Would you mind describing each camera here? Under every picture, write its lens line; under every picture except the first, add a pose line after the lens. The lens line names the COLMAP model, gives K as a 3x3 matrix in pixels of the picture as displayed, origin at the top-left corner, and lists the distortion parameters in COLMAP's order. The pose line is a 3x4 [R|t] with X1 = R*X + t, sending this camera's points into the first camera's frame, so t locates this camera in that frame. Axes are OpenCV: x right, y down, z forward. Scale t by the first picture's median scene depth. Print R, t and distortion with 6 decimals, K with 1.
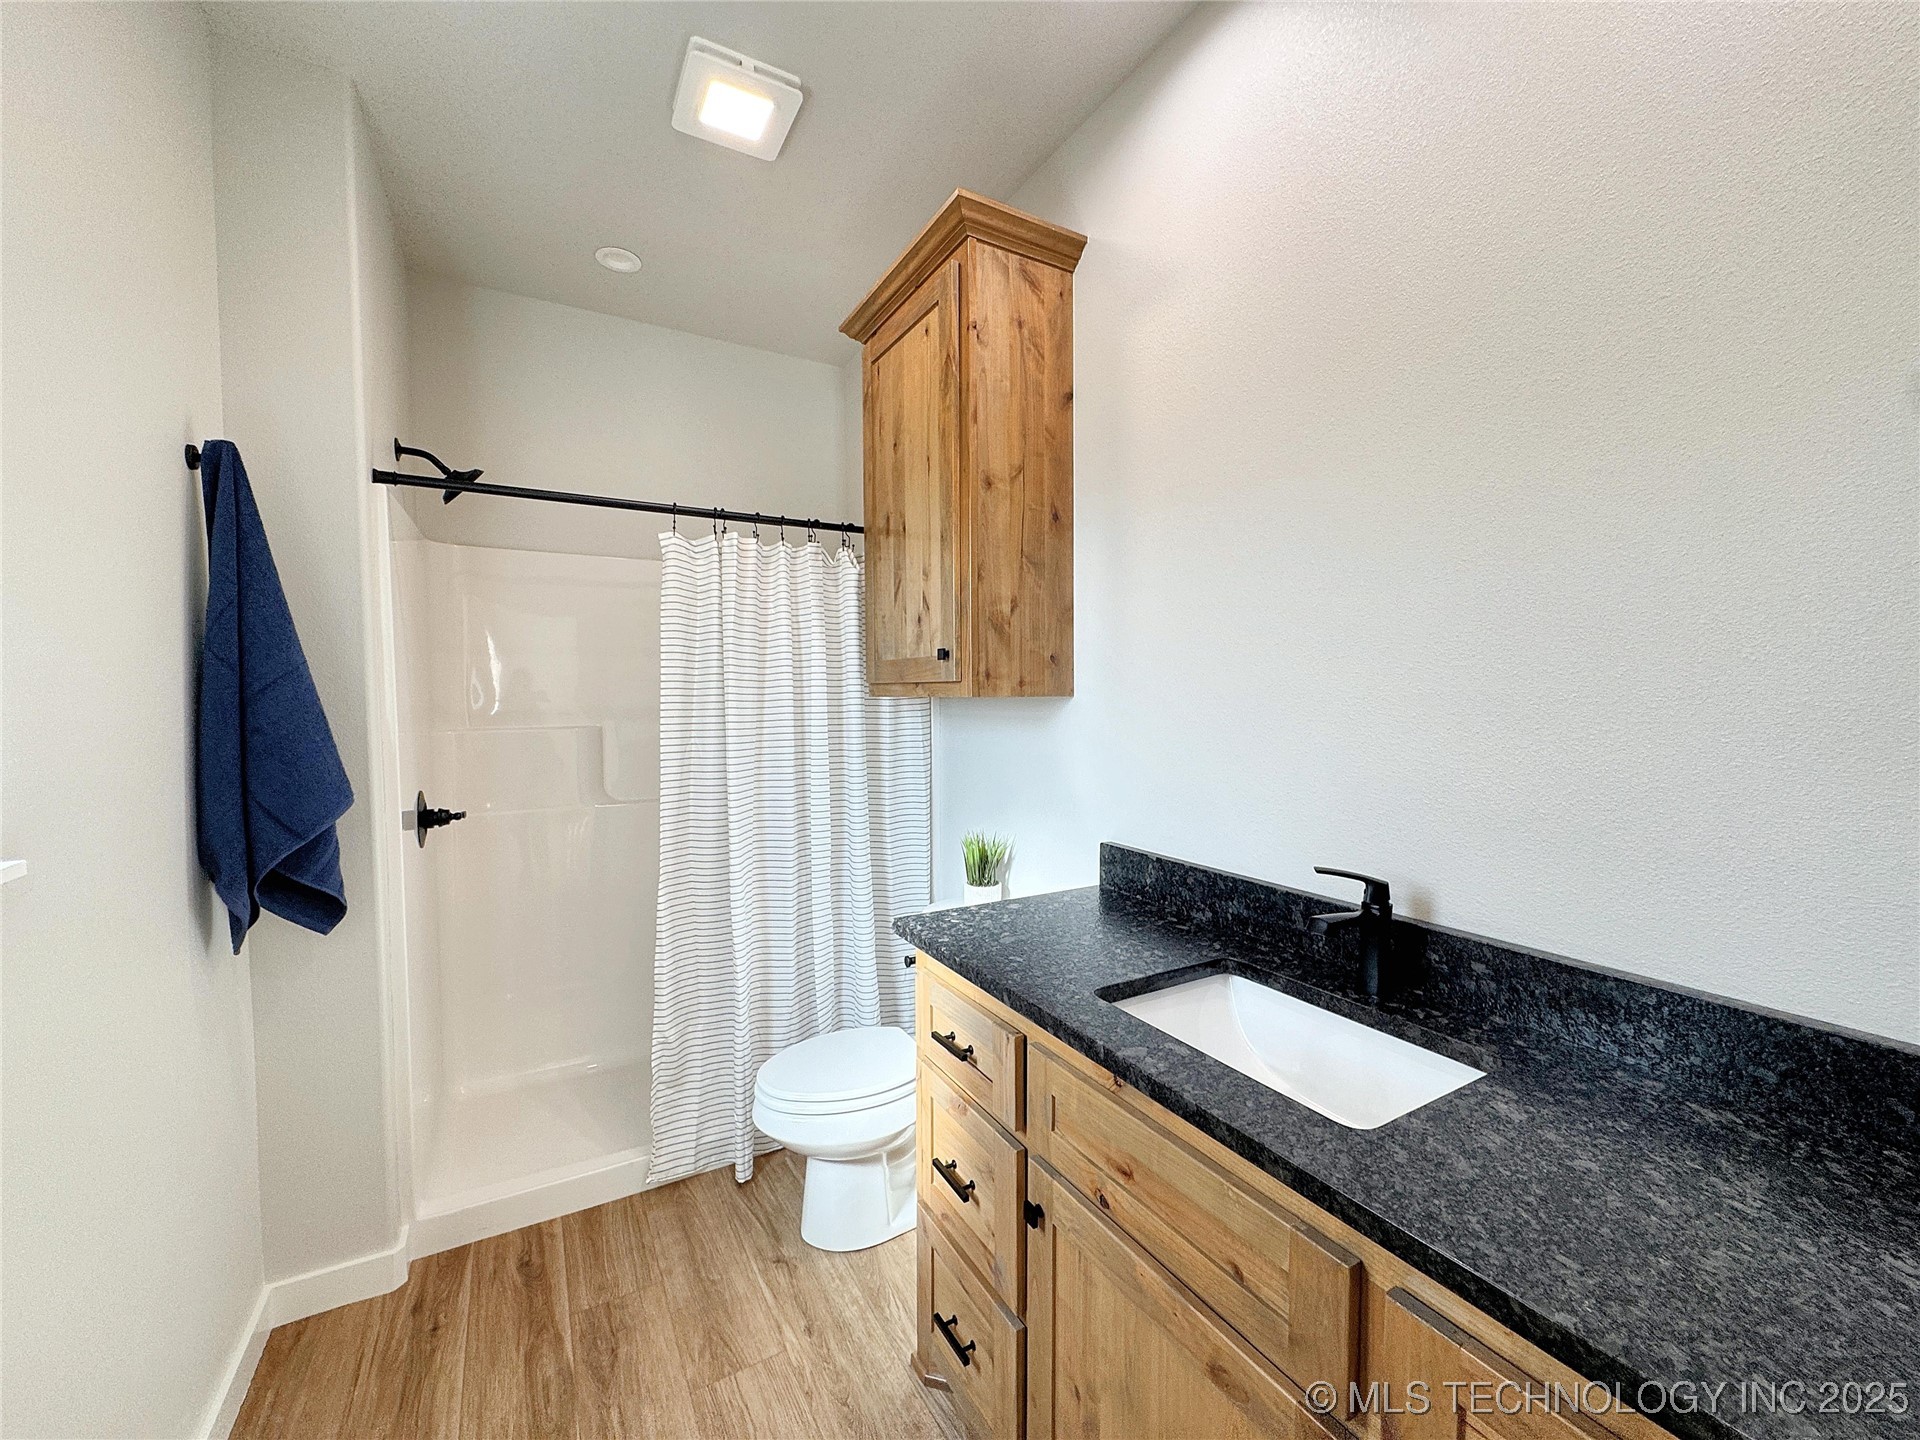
lens RADIAL K [[765.4, 0, 959.4], [0, 765.4, 719.1], [0, 0, 1]] dist [-0.004114, 0.000149]
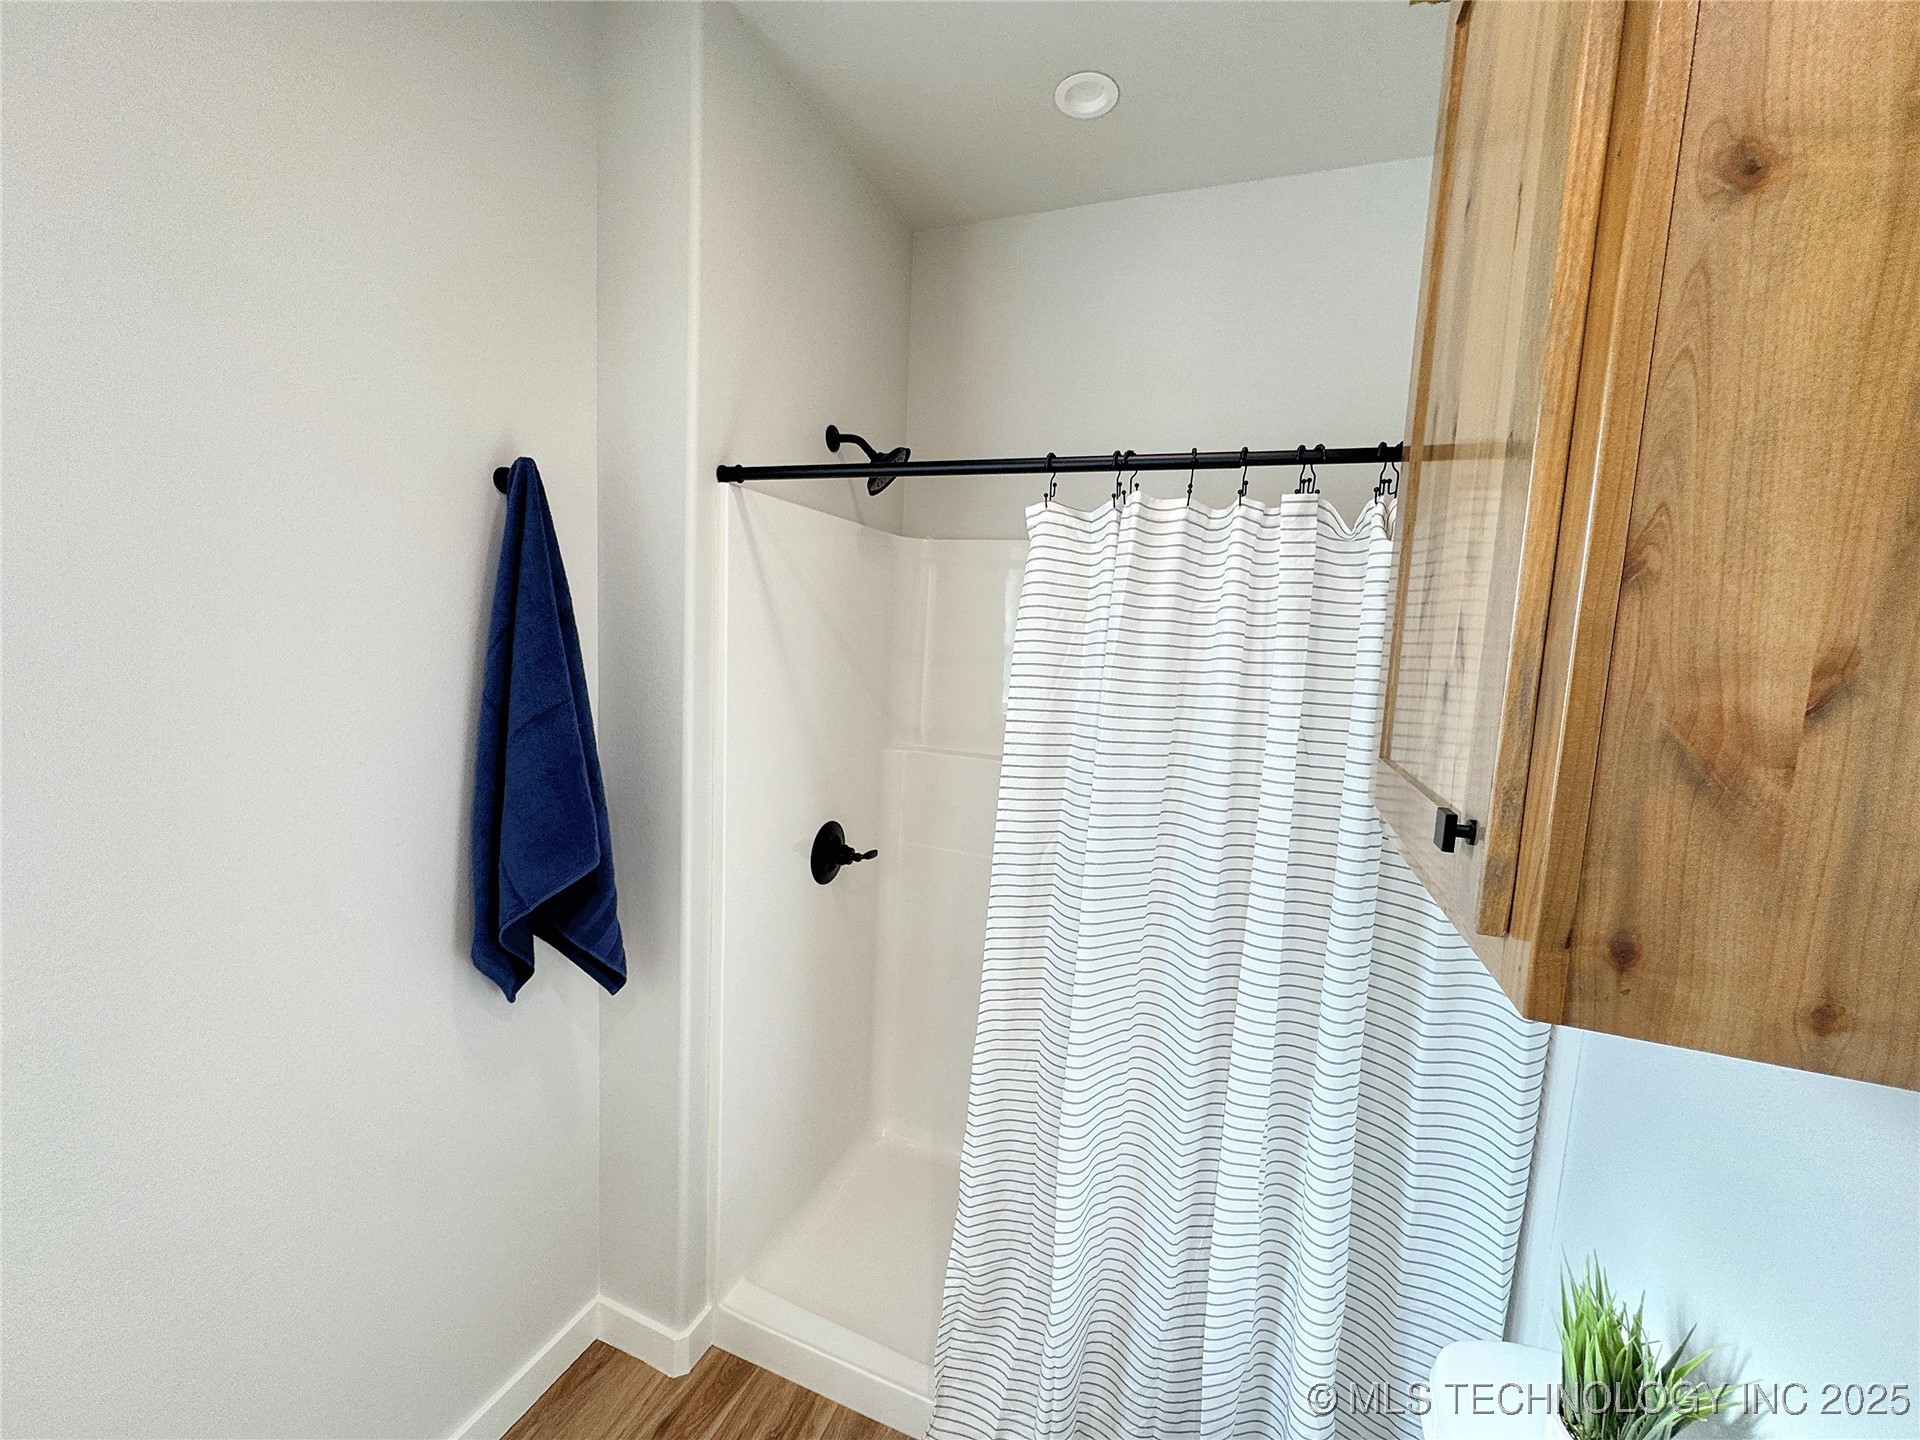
lens RADIAL K [[765.4, 0, 958.1], [0, 765.4, 722.3], [0, 0, 1]] dist [-0.004114, 0.000149]
pose [[0.634061, 0.119276, -0.764029, 0.080641], [-0.083652, 0.992814, 0.085570, -0.136238], [0.768745, 0.009656, 0.639483, 0.650191]]
